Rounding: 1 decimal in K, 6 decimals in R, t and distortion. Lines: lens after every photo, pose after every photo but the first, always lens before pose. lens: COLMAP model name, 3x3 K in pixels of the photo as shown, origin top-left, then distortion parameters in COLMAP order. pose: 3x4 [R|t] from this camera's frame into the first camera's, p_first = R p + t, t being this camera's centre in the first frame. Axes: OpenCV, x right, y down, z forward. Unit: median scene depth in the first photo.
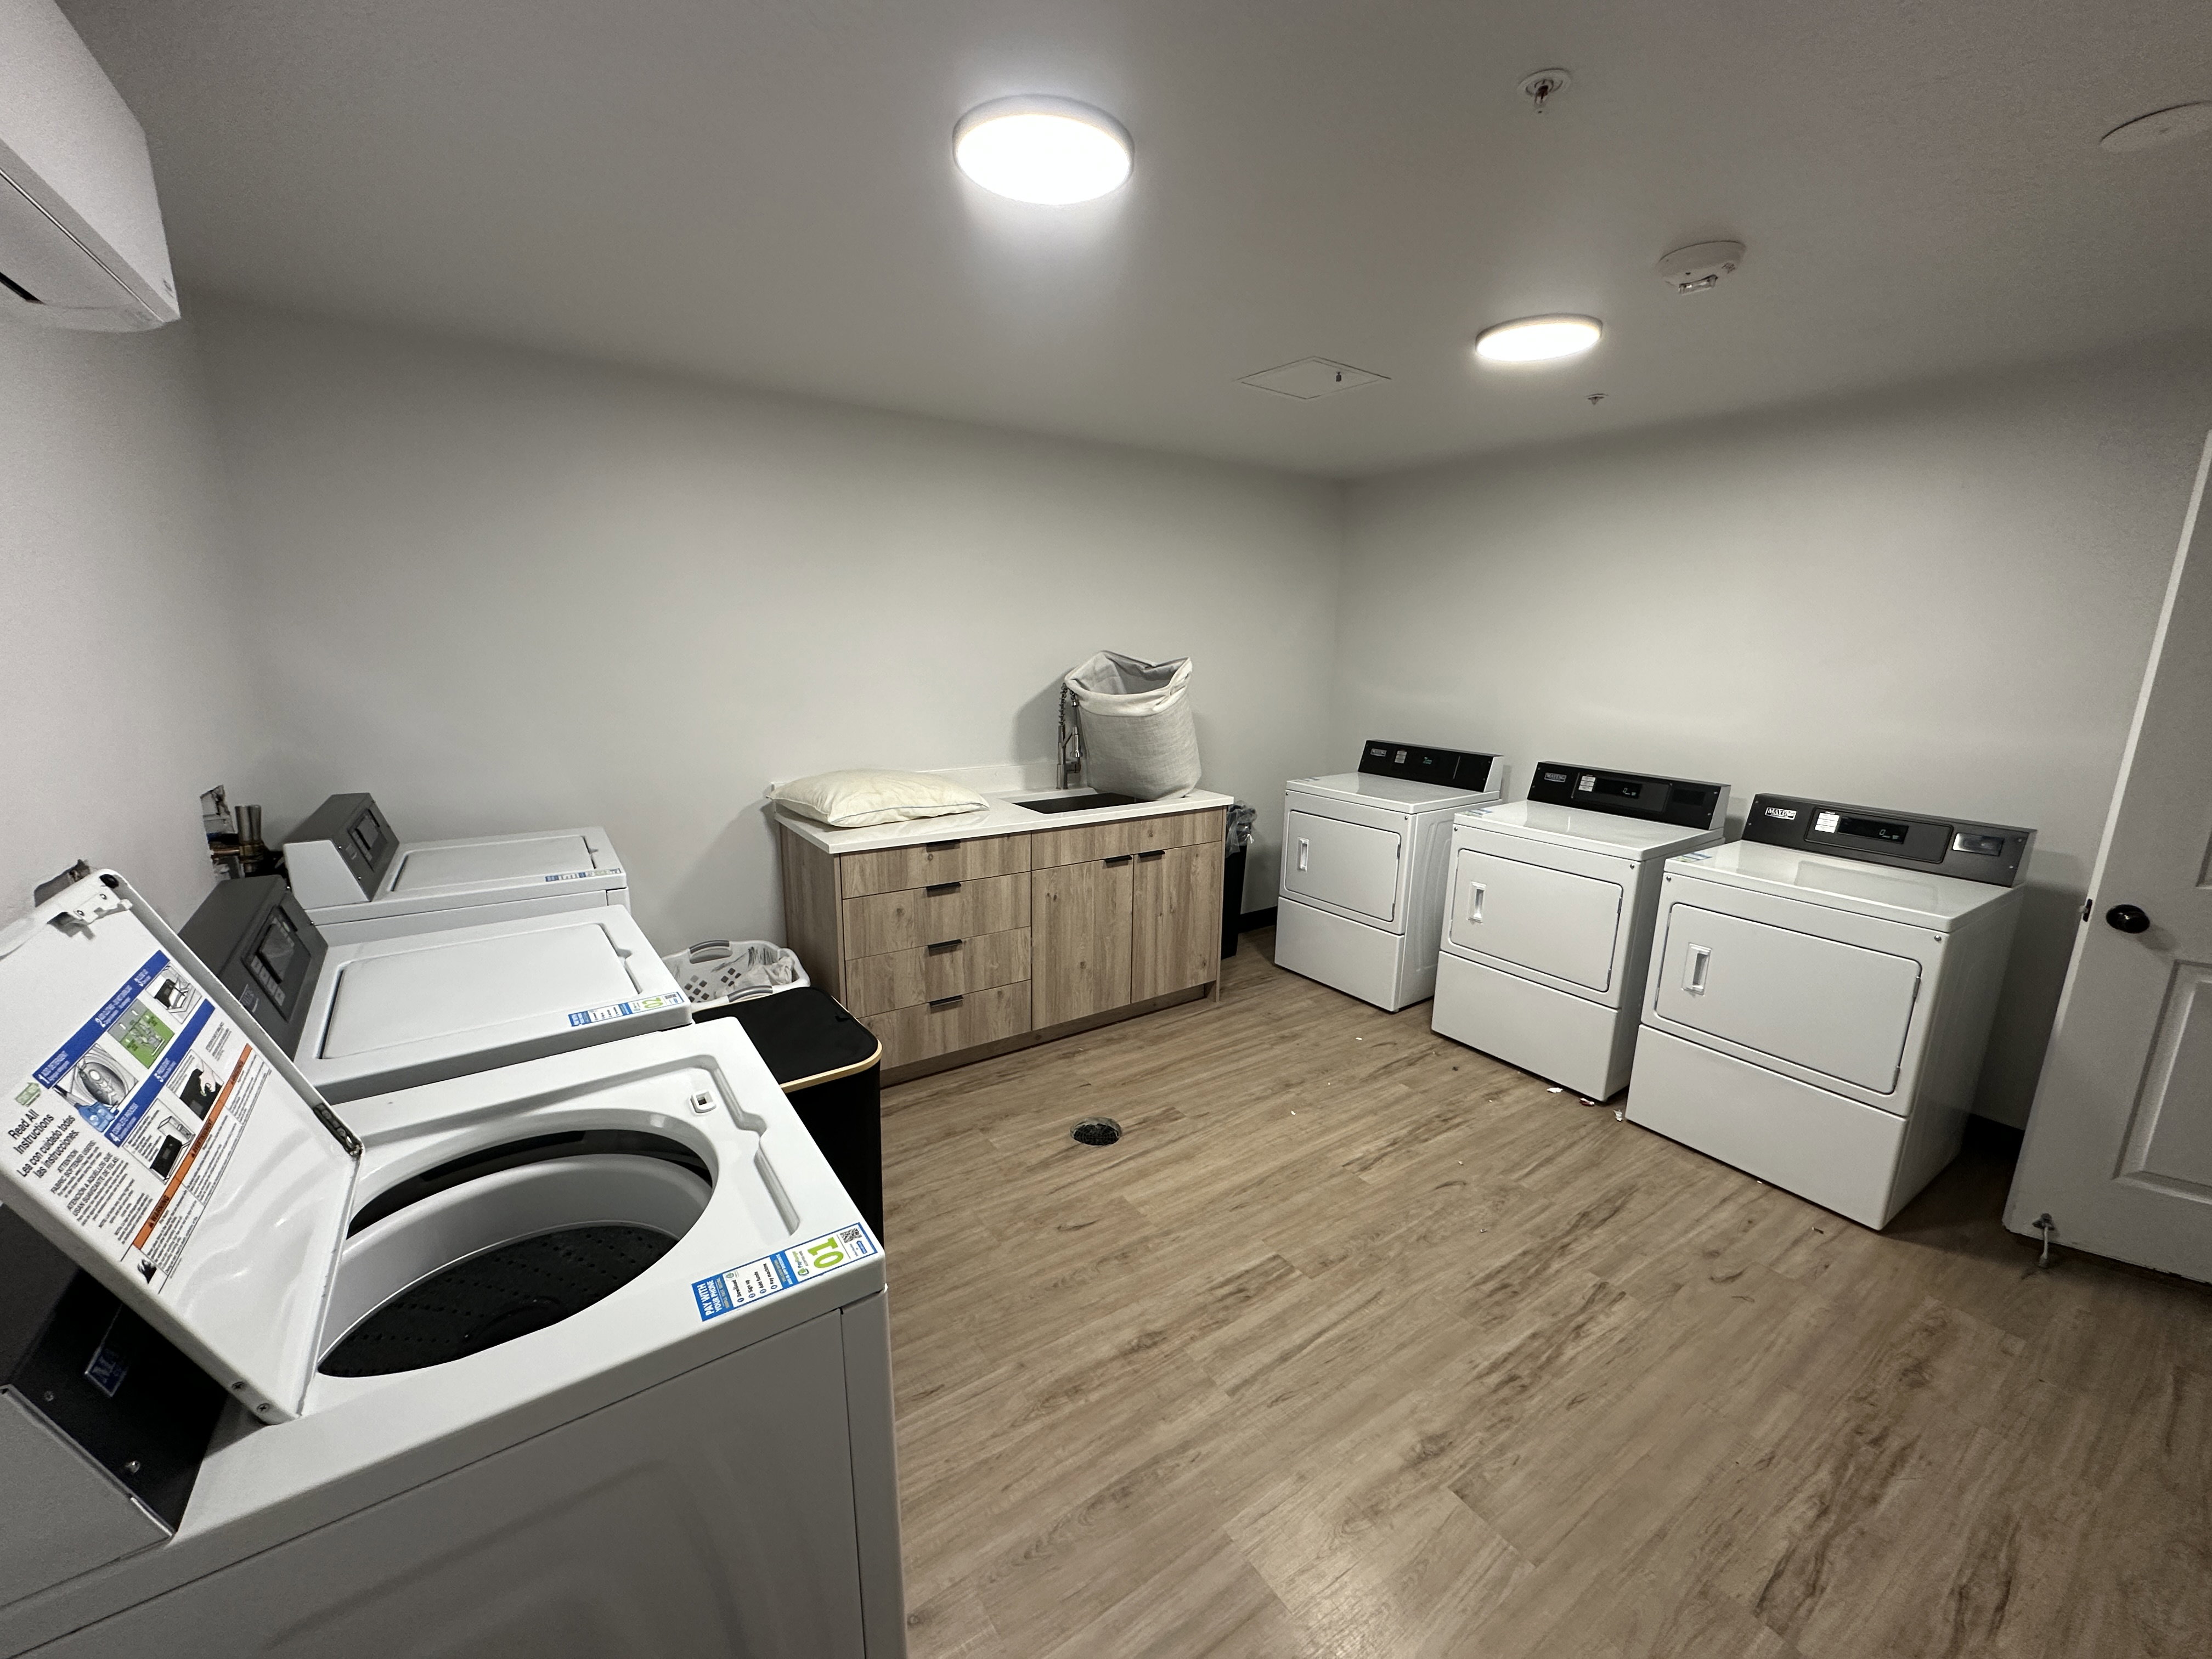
lens RADIAL K [[898.7, 0, 1109.8], [0, 898.7, 829.0], [0, 0, 1]] dist [-0.001442, 0.000213]
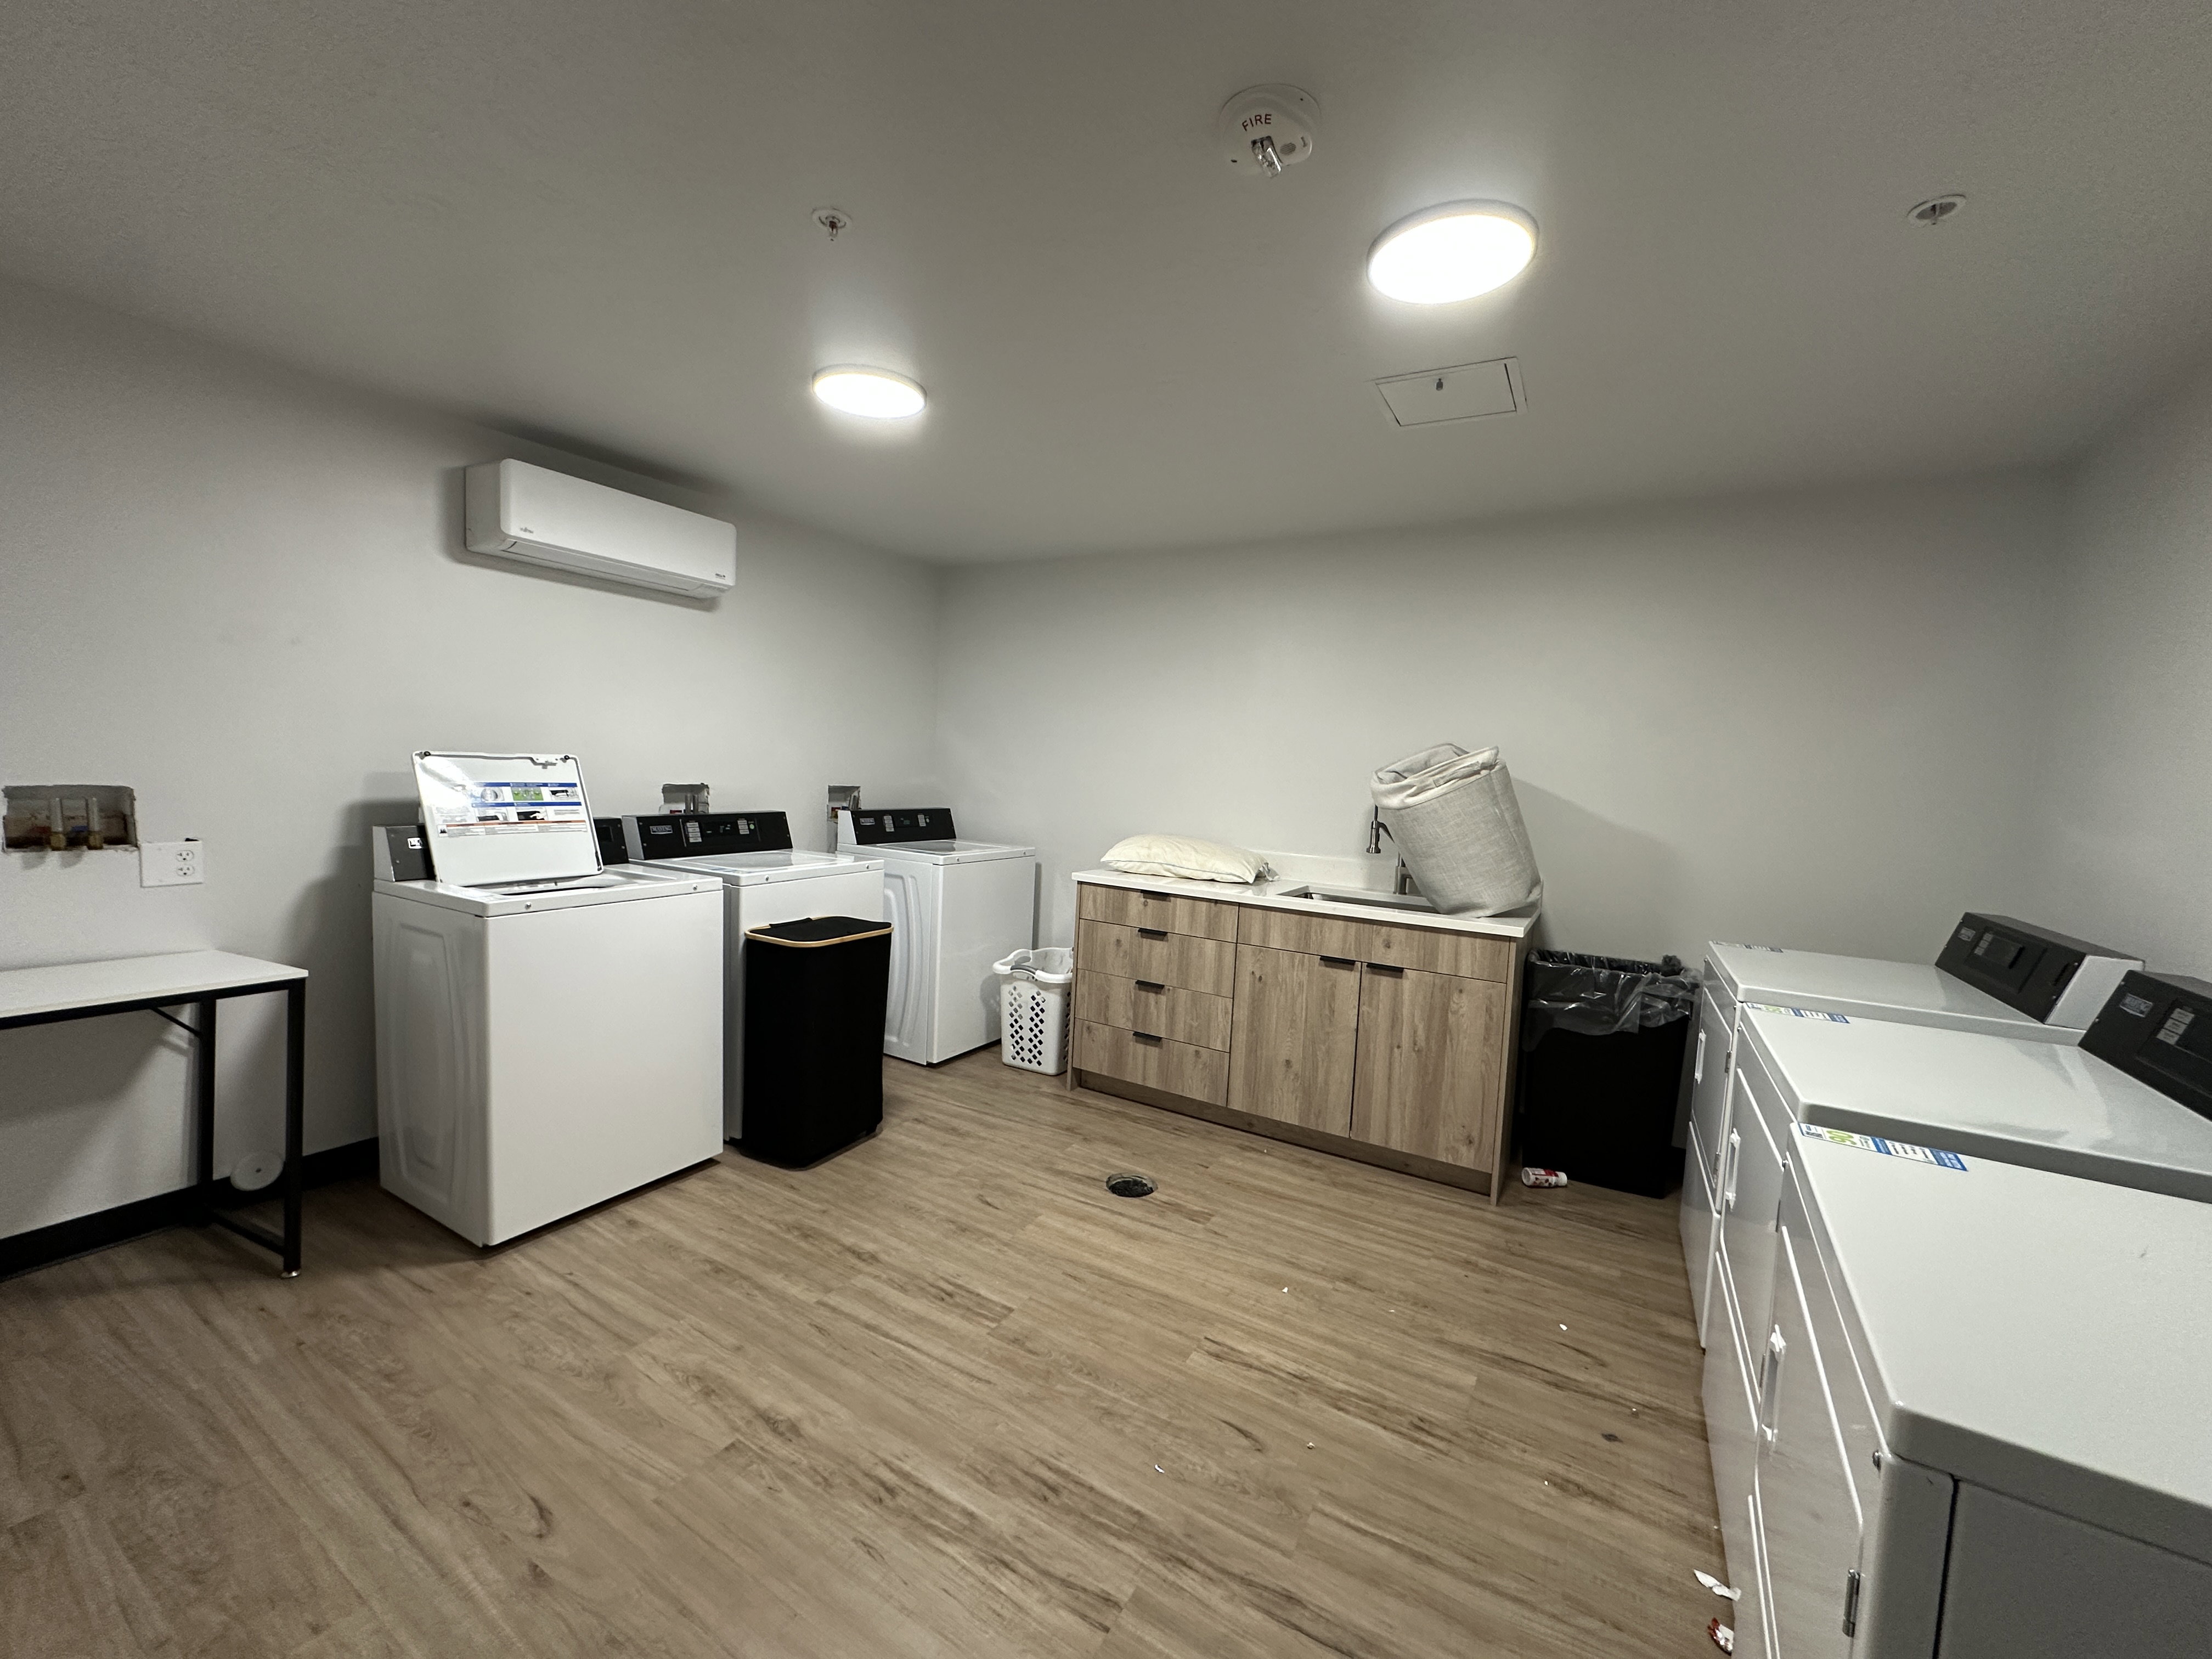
lens RADIAL K [[898.7, 0, 1109.8], [0, 898.7, 829.0], [0, 0, 1]] dist [-0.001442, 0.000213]
pose [[0.405131, 0.066998, -0.911800, 0.798708], [-0.234027, 0.971684, -0.032584, -0.012831], [0.883799, 0.226587, 0.409339, 0.435672]]
